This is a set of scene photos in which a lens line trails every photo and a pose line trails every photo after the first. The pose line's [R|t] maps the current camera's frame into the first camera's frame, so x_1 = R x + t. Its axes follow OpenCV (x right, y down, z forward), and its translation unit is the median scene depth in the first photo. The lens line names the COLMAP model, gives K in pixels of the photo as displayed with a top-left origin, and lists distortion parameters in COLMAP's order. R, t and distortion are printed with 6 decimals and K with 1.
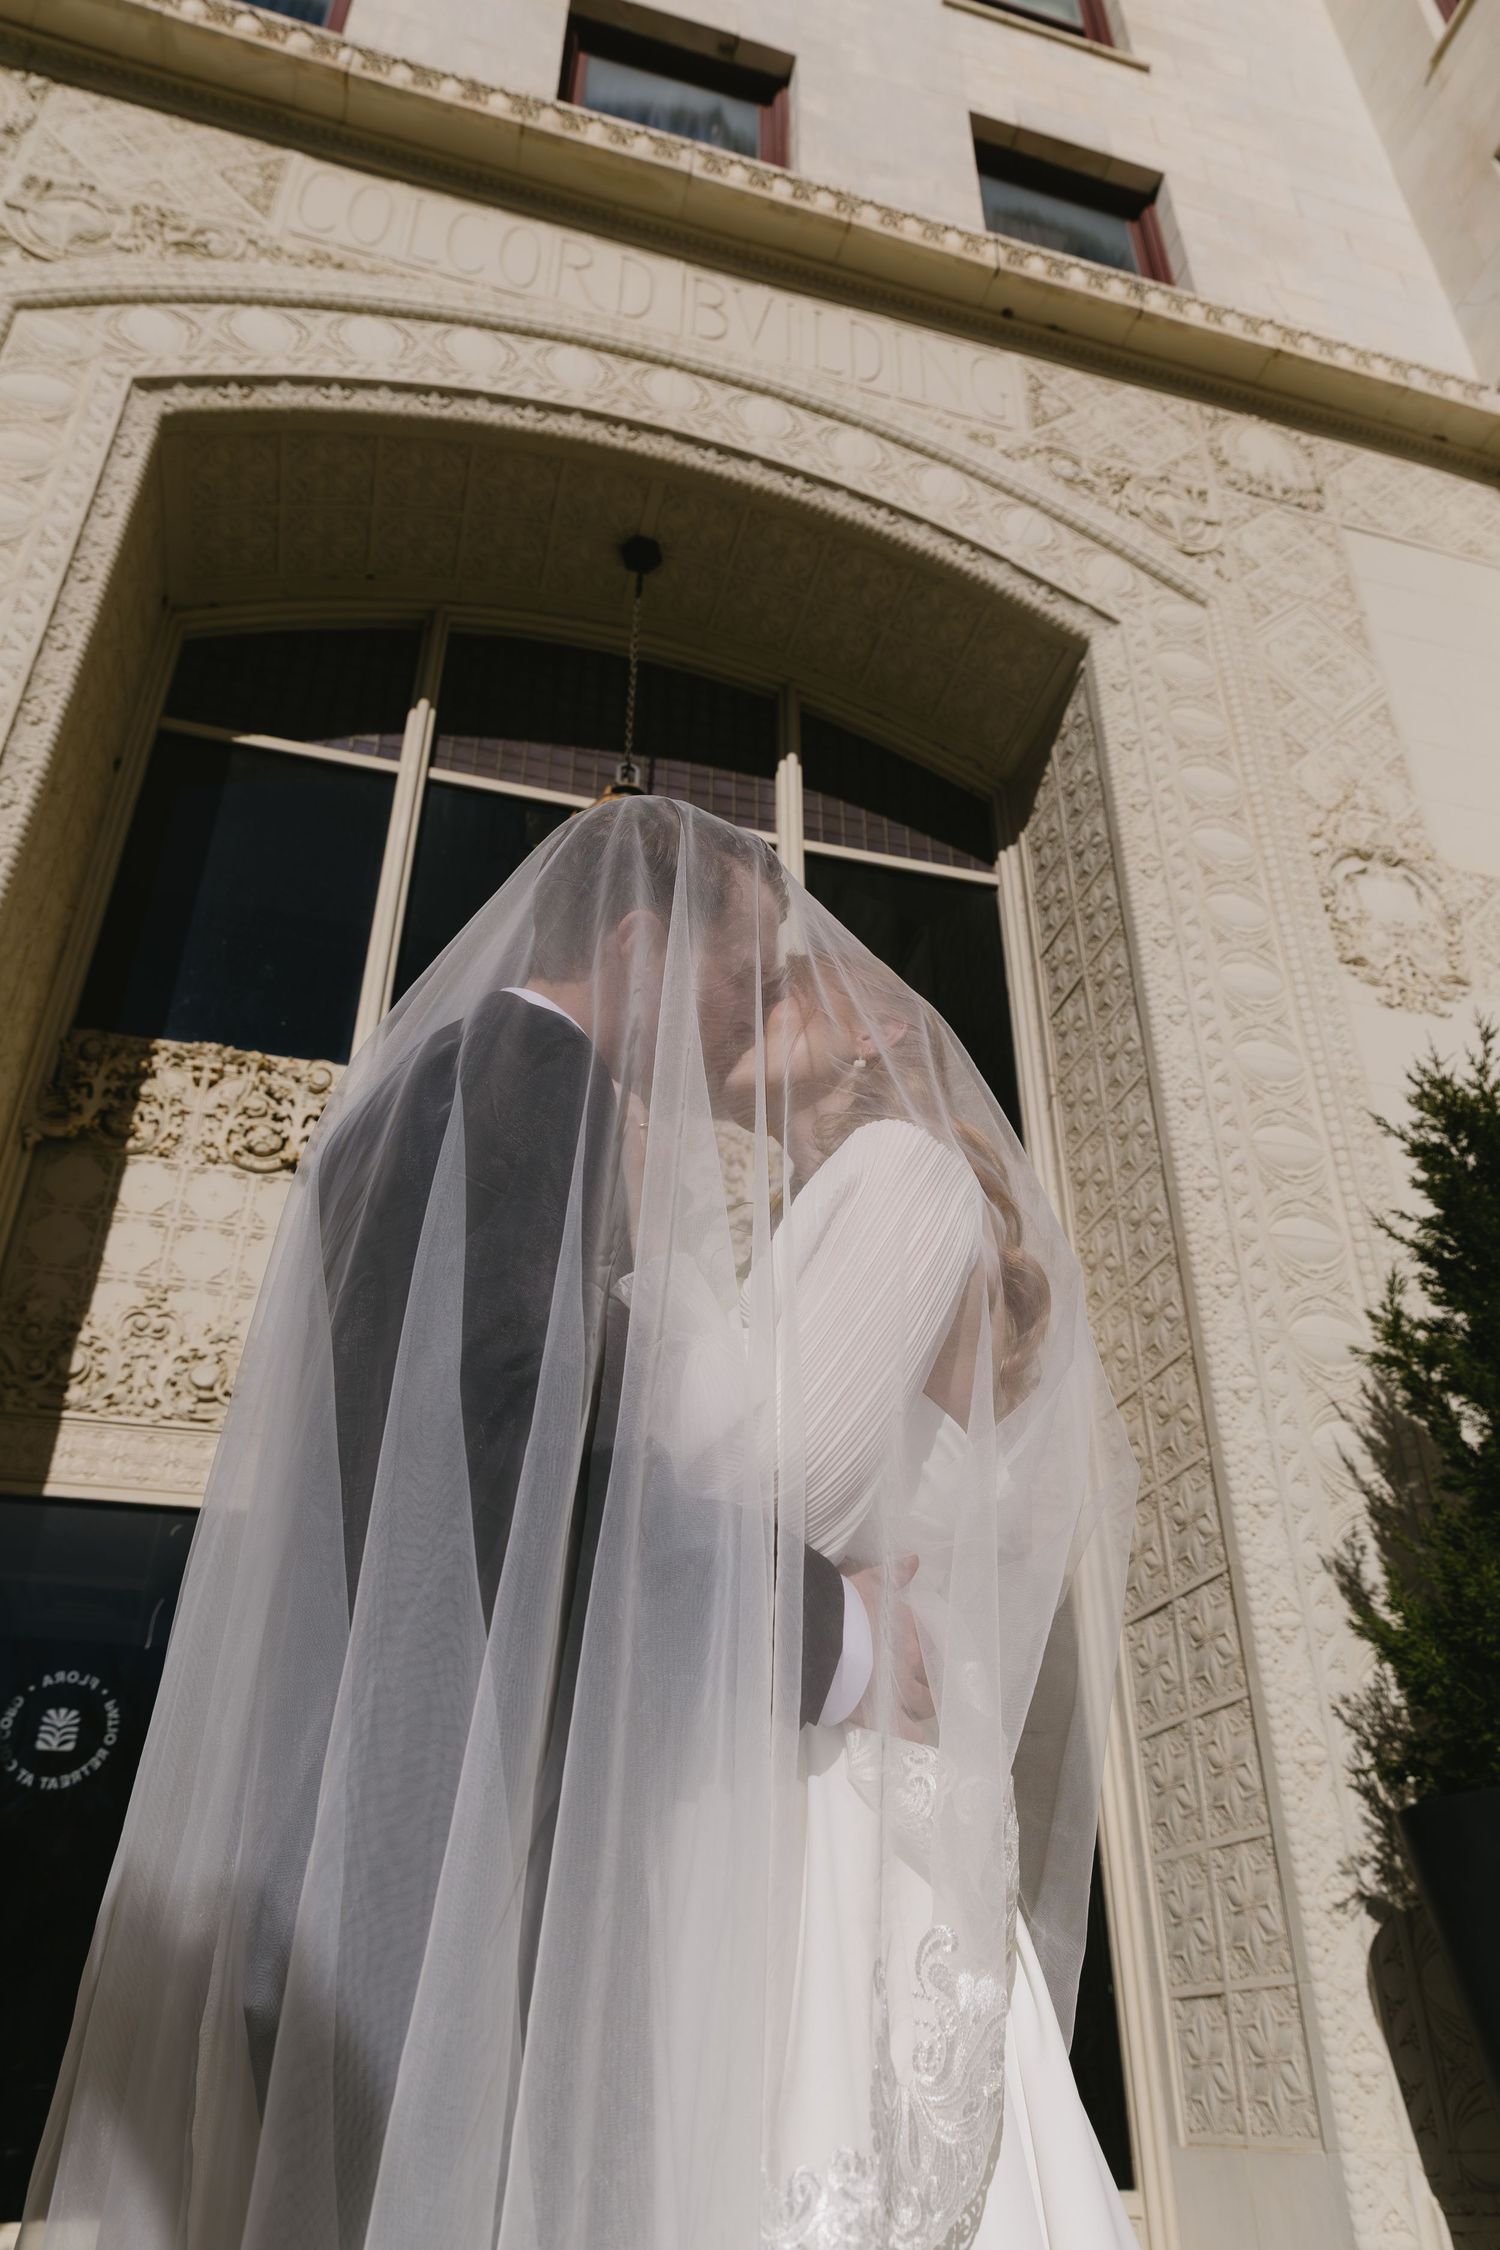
lens RADIAL K [[1578.2, 0, 795.2], [0, 1578.2, 1075.5], [0, 0, 1]] dist [0.005549, -0.002631]
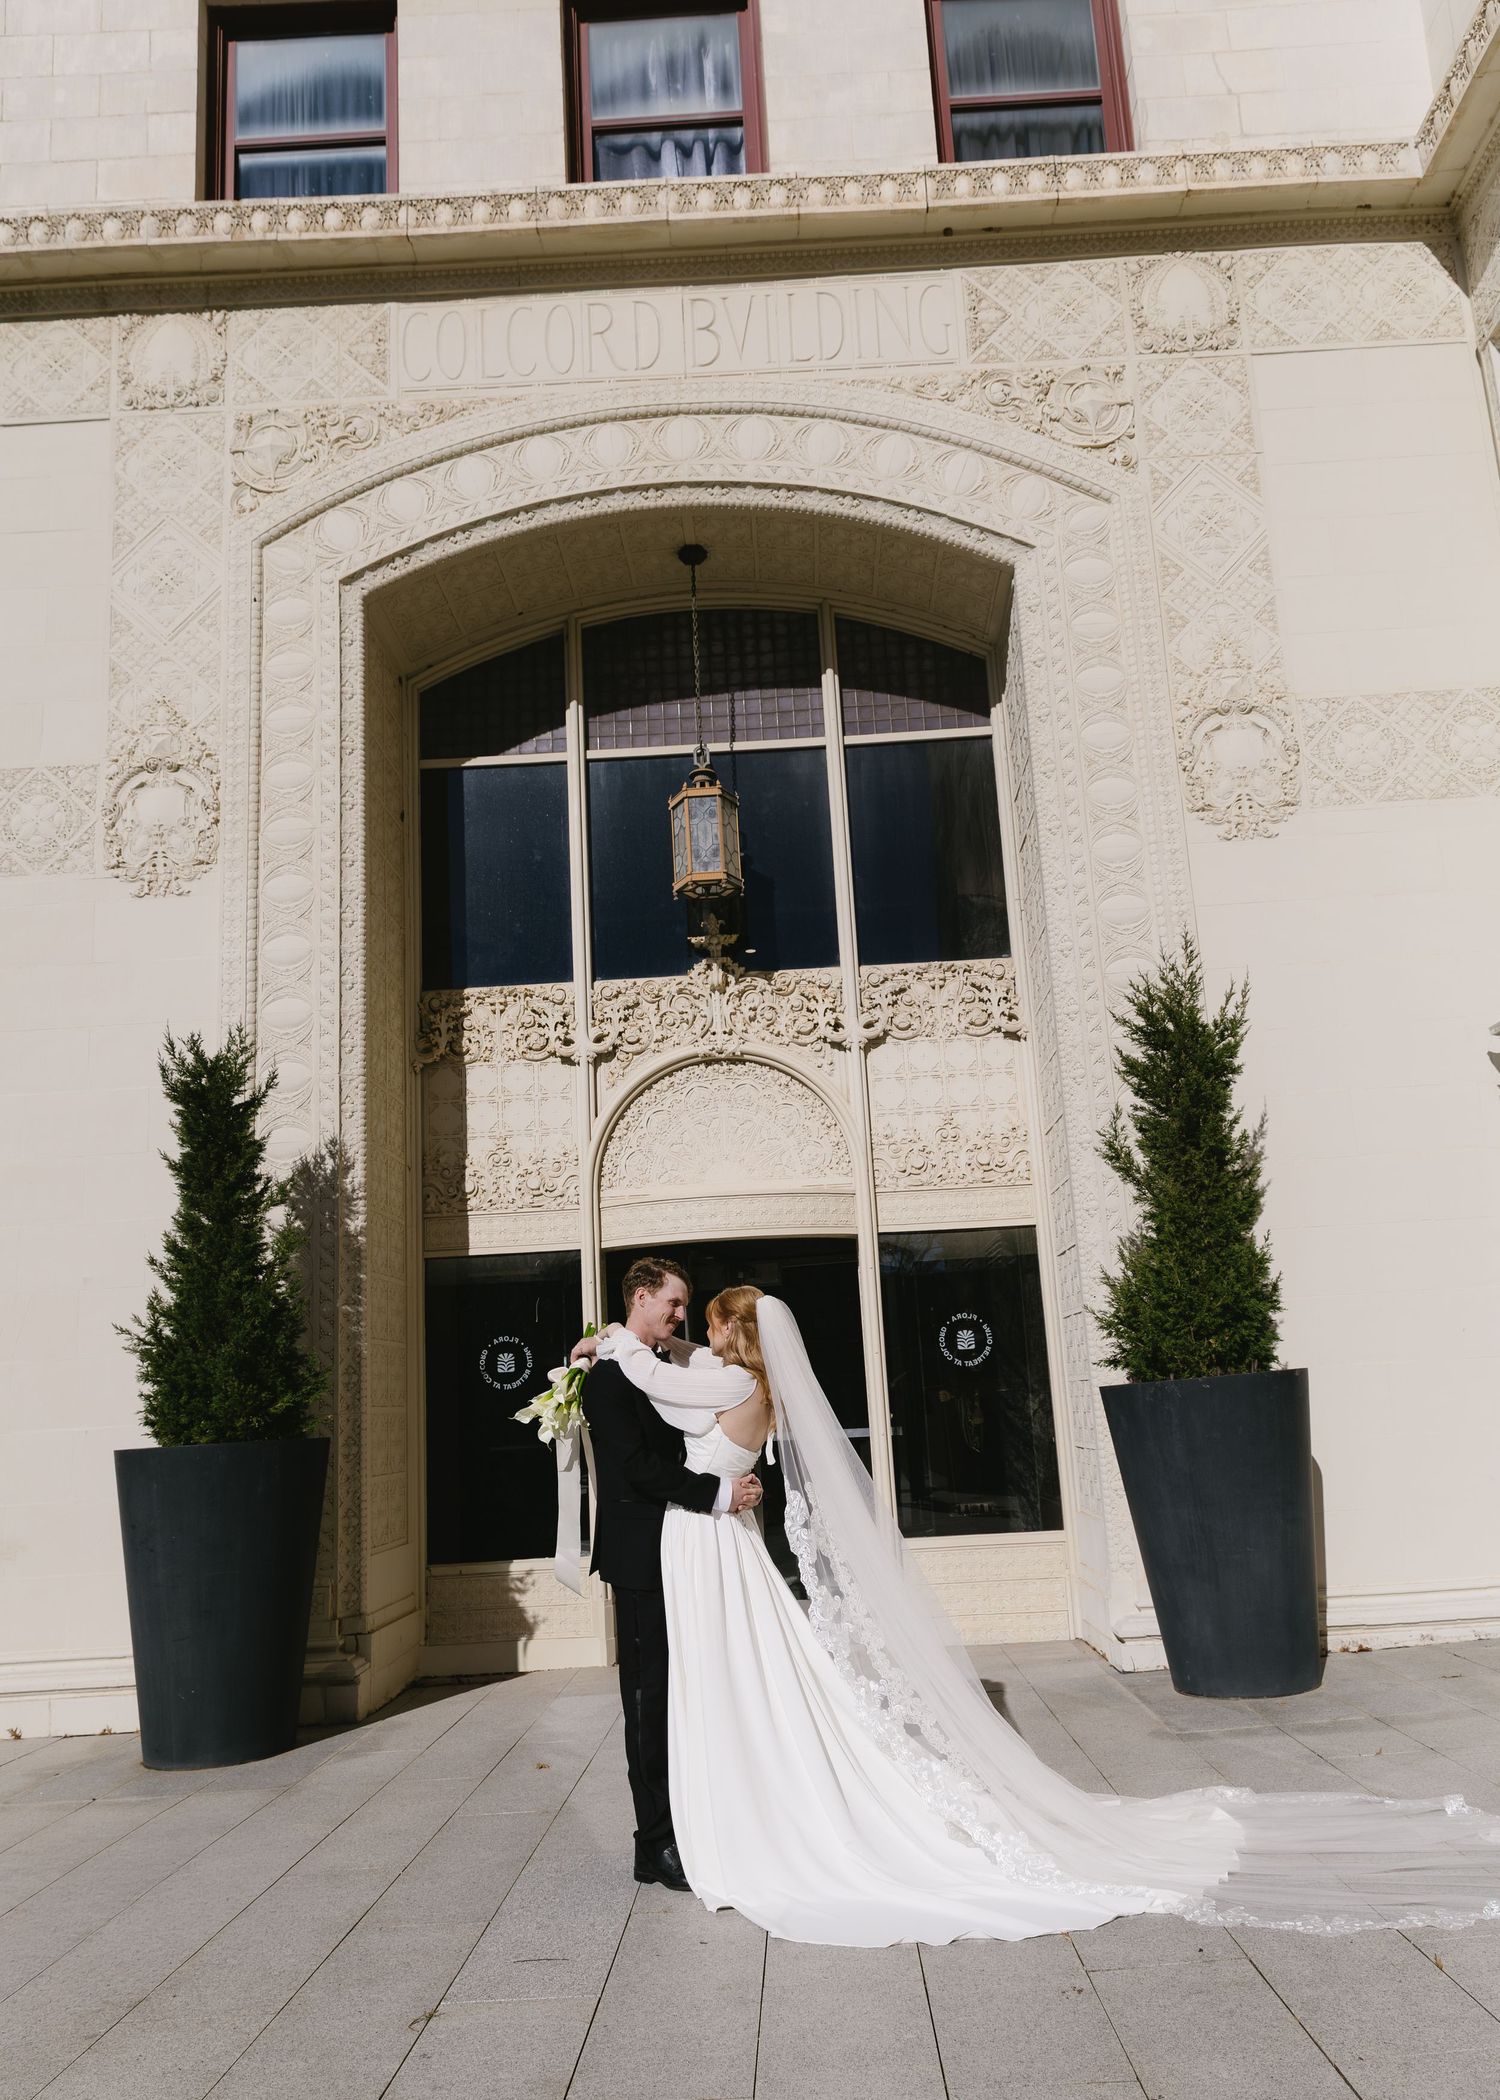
lens RADIAL K [[1469.8, 0, 777.8], [0, 1469.8, 1123.5], [0, 0, 1]] dist [0.007174, -0.002811]
pose [[0.954068, -0.098585, -0.282905, 0.396087], [0.198522, 0.915261, 0.350552, -0.419482], [0.224373, -0.390613, 0.892792, -0.461367]]
